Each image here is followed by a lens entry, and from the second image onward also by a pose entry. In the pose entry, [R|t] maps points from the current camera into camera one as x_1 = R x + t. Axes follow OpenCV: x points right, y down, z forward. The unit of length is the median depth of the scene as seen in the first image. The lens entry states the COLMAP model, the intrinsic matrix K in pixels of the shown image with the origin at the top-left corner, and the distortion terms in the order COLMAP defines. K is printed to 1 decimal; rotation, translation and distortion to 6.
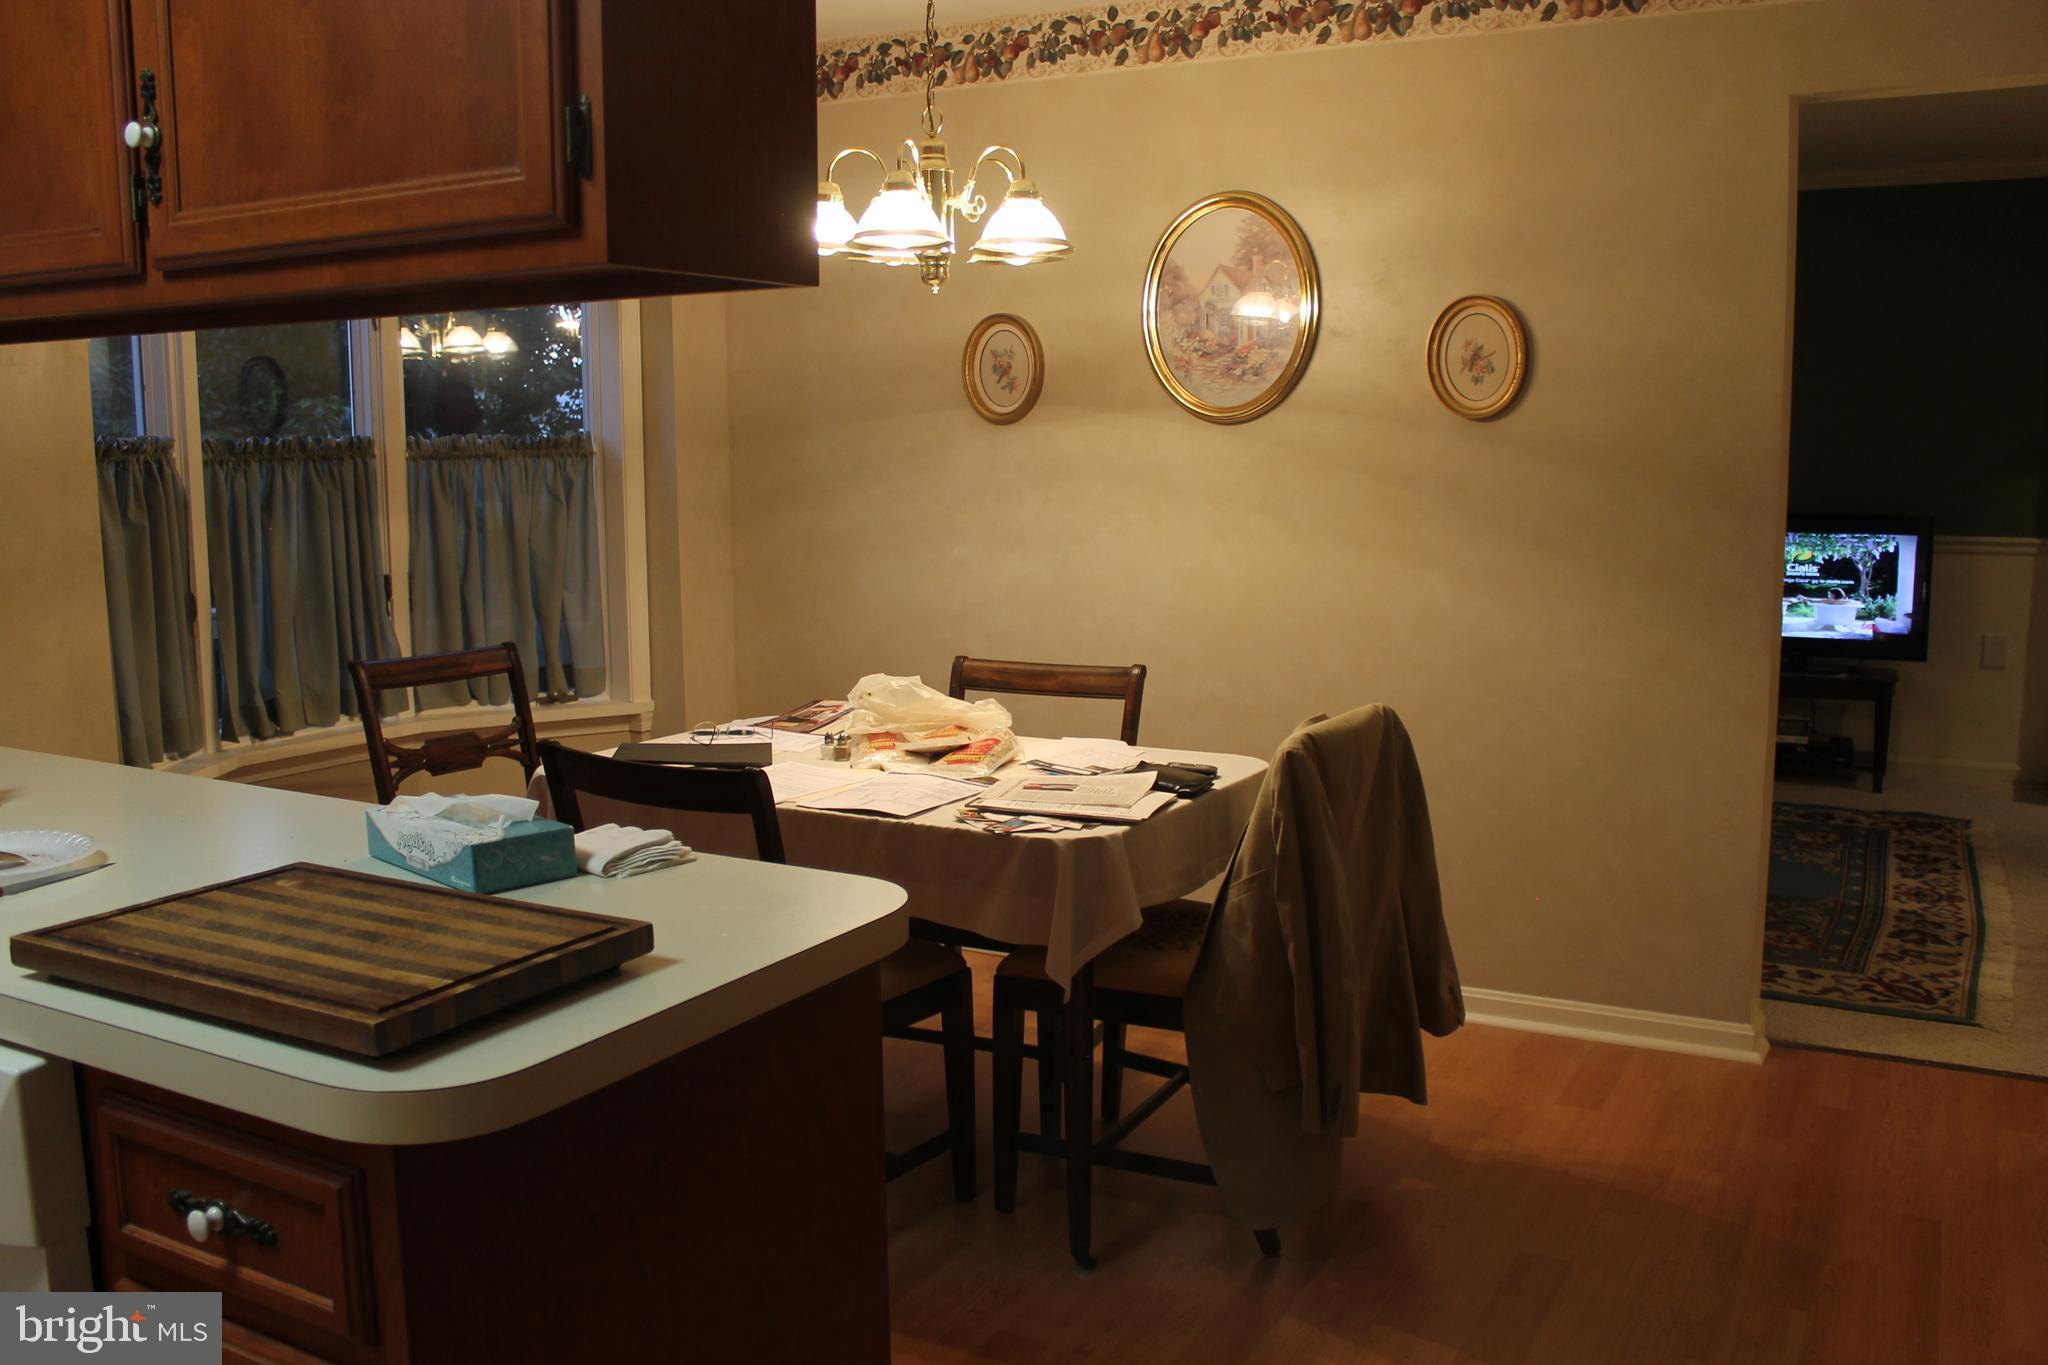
lens RADIAL K [[1720.8, 0, 1032.8], [0, 1720.8, 687.4], [0, 0, 1]] dist [-0.173868, 0.159541]
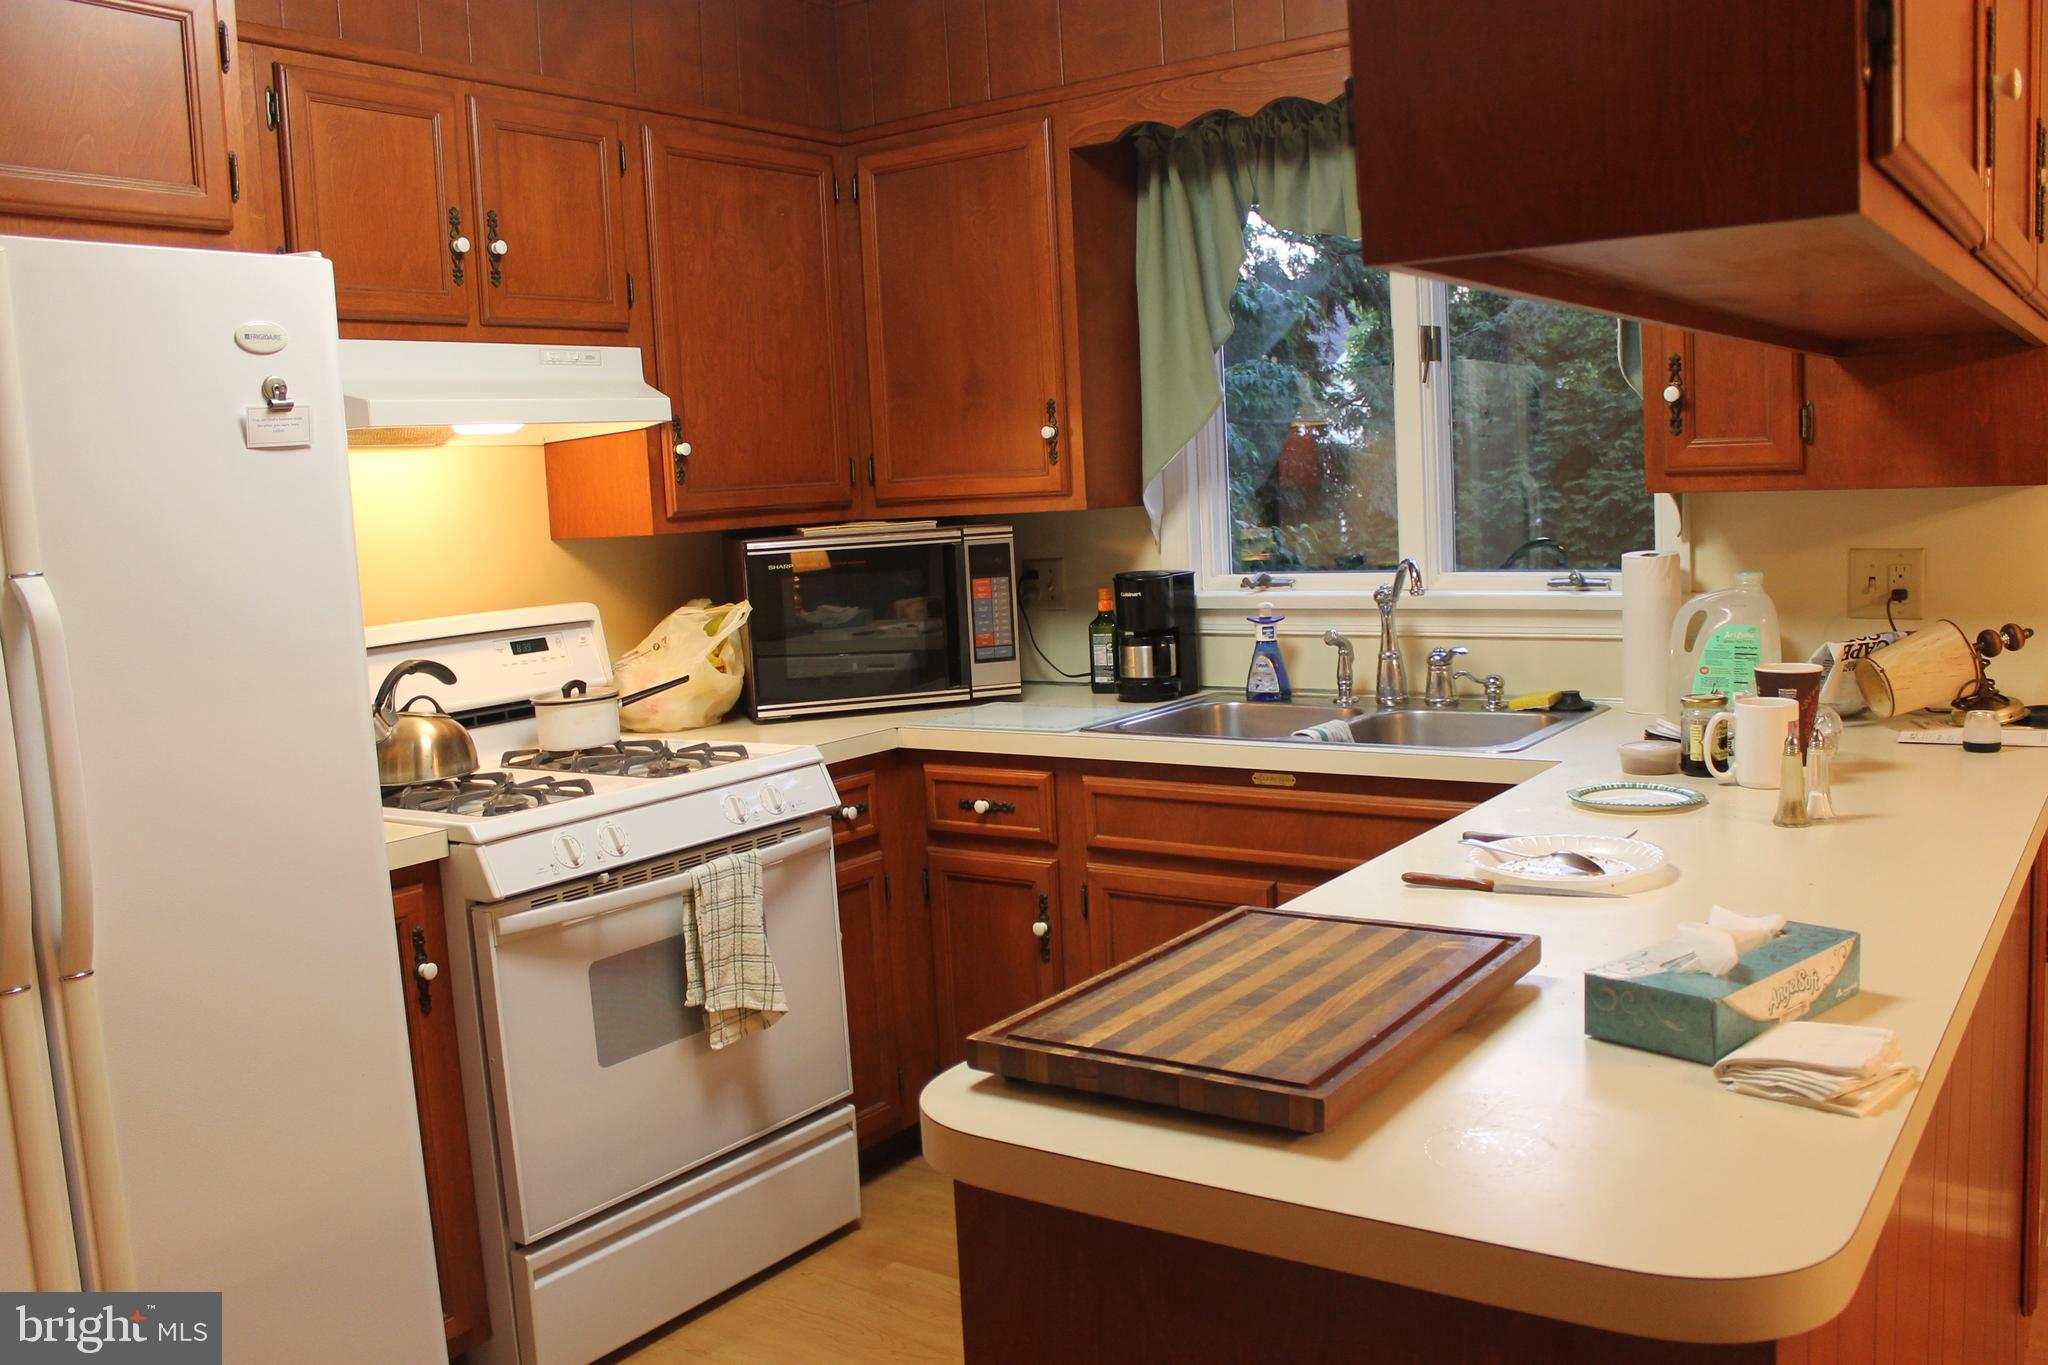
lens RADIAL K [[1720.8, 0, 1032.8], [0, 1720.8, 687.4], [0, 0, 1]] dist [-0.173868, 0.159541]
pose [[-0.082163, 0.130875, -0.987988, 0.562208], [-0.098997, 0.985366, 0.138760, -0.152693], [0.991690, 0.109209, -0.068005, 0.919464]]
